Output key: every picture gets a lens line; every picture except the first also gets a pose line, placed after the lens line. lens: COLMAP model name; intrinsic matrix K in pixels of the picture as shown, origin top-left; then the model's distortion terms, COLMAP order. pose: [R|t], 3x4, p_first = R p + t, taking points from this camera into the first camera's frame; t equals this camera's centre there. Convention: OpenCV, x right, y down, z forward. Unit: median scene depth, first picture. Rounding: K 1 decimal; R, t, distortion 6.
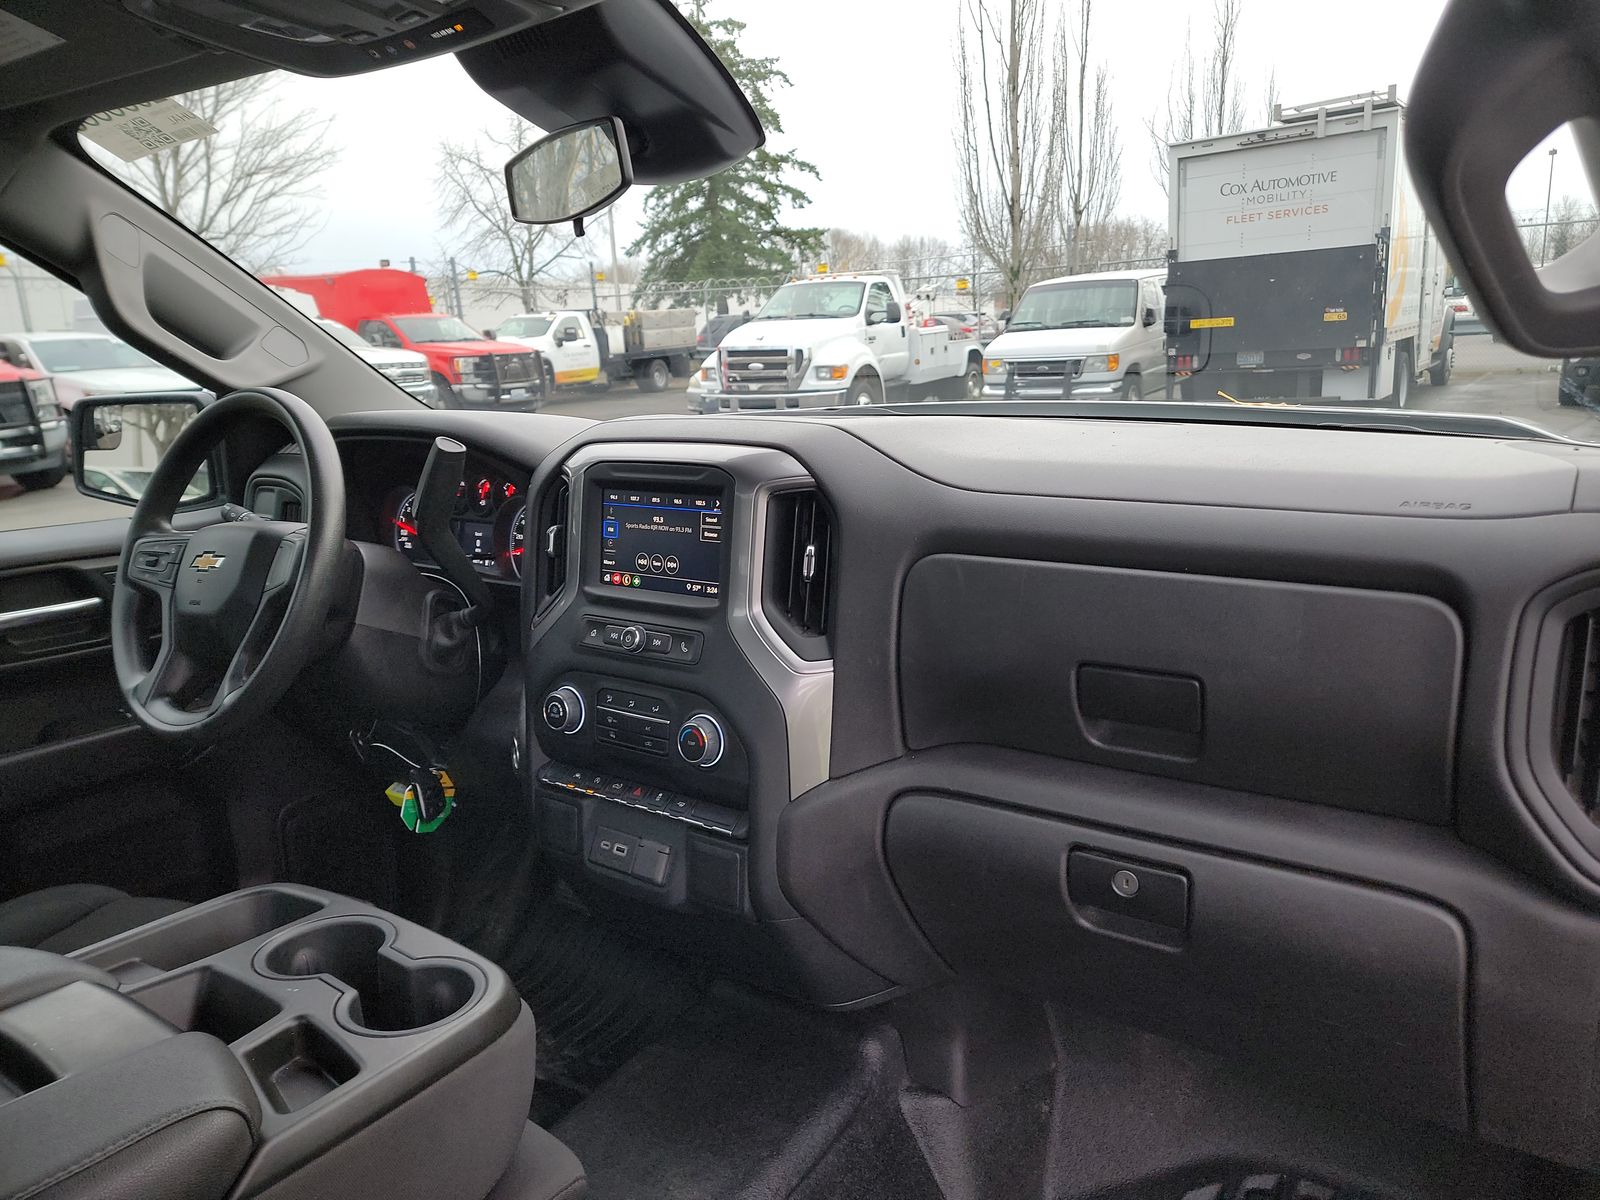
lens RADIAL K [[1138.8, 0, 810.4], [0, 1138.8, 598.5], [0, 0, 1]] dist [0.062772, -0.044017]
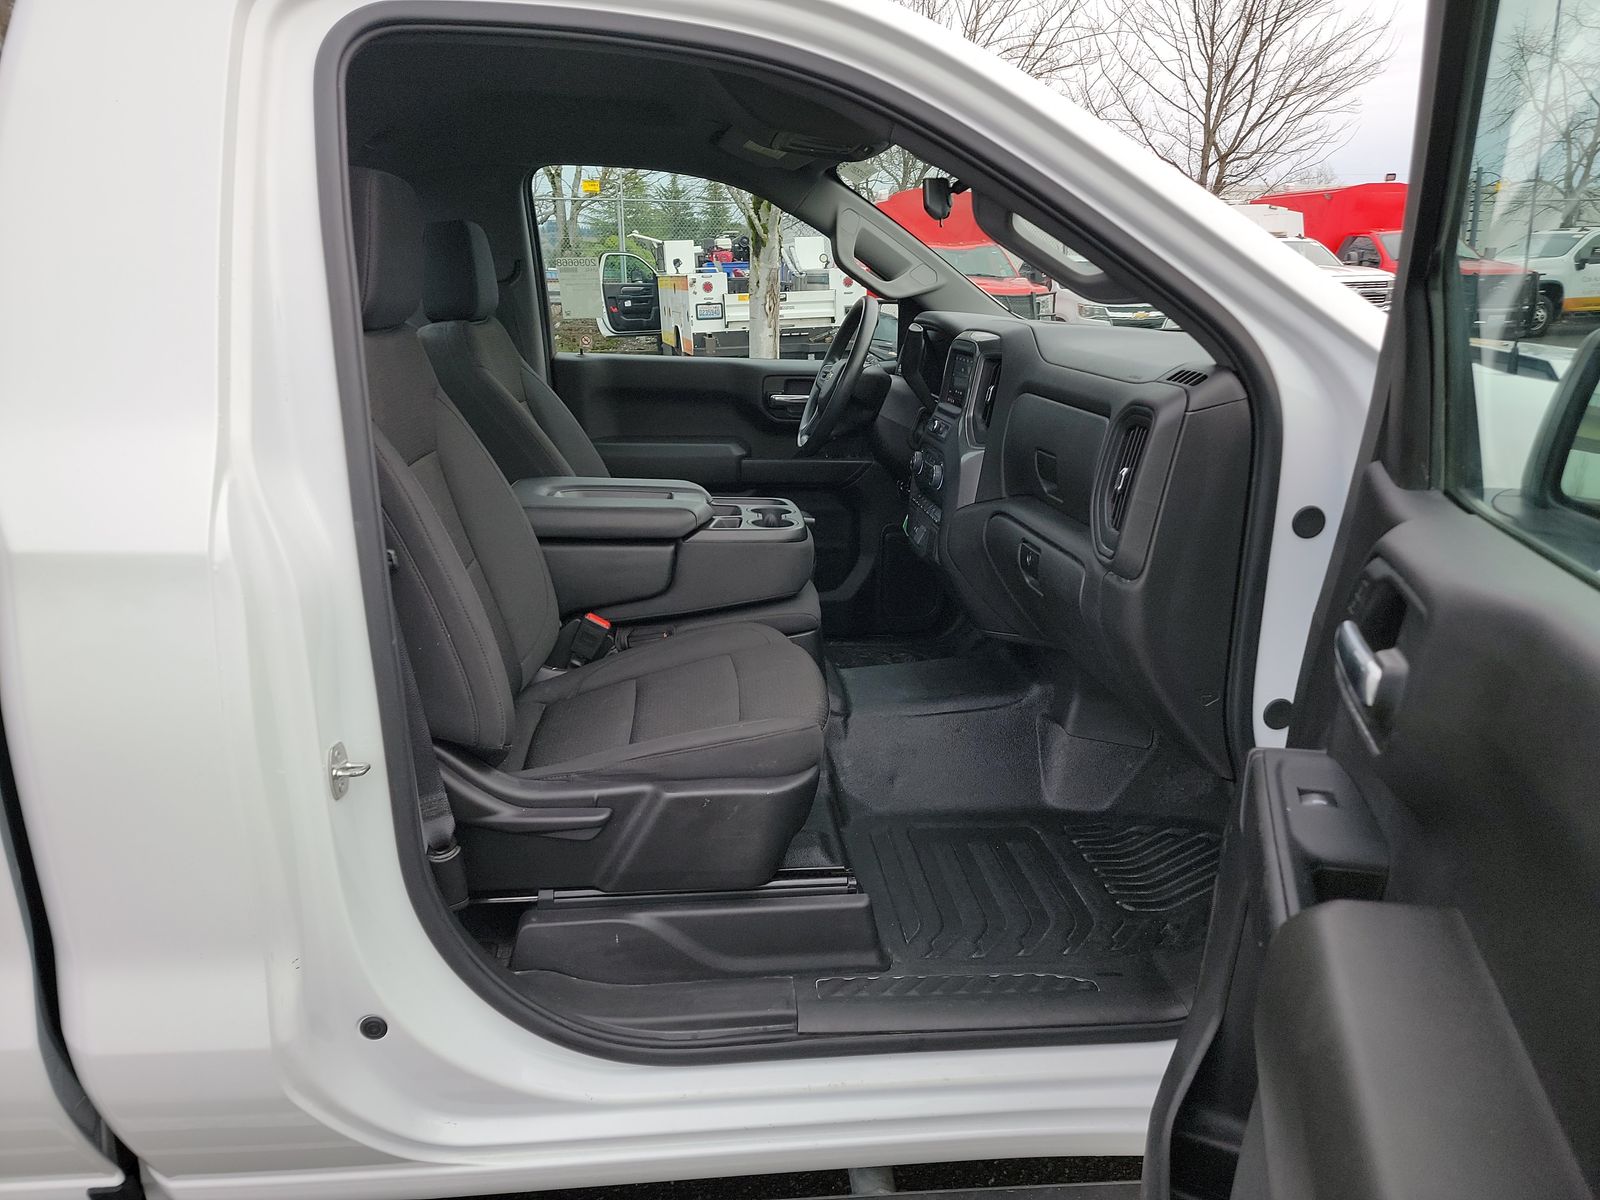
lens RADIAL K [[1138.8, 0, 810.4], [0, 1138.8, 598.5], [0, 0, 1]] dist [0.062772, -0.044017]
pose [[0.681318, 0.230980, -0.694589, 0.860349], [-0.183251, 0.972514, 0.143652, 0.058666], [0.708678, 0.029411, 0.704919, -0.433447]]
